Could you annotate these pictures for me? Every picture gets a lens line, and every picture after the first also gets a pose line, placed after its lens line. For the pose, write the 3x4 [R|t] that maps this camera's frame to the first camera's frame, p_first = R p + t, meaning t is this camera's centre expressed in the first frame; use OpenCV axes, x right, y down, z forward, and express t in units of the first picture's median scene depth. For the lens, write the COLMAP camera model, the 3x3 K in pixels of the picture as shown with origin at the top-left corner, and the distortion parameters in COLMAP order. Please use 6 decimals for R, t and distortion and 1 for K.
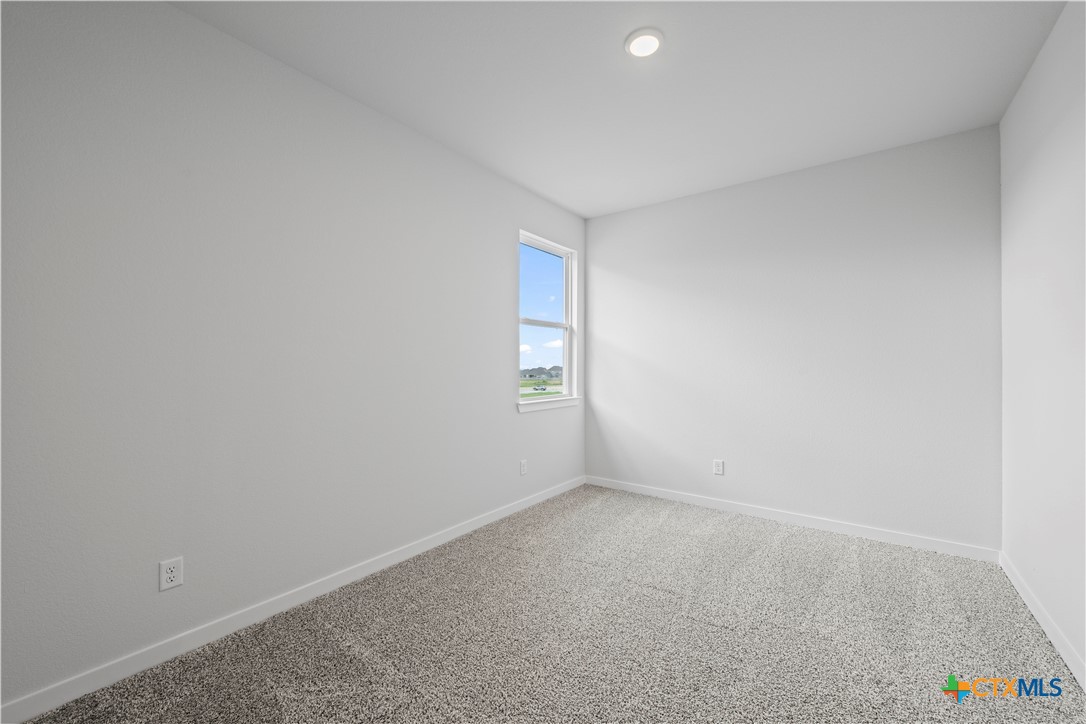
lens RADIAL K [[425.6, 0, 546.7], [0, 425.6, 363.0], [0, 0, 1]] dist [0.000512, 0.000063]
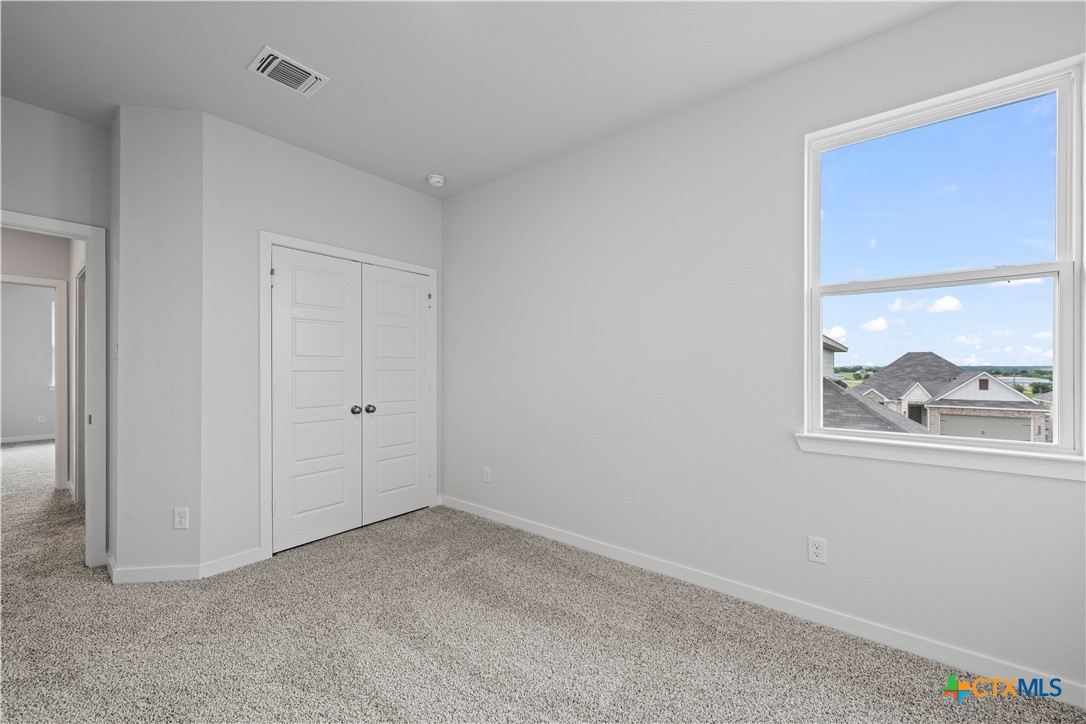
lens RADIAL K [[424.3, 0, 545.5], [0, 424.3, 371.5], [0, 0, 1]] dist [0.000019, 0.000004]
pose [[-0.024132, 0.018627, -0.999535, 0.493078], [0.007748, 0.999800, 0.018444, -0.004910], [0.999679, -0.007299, -0.024272, 0.627865]]
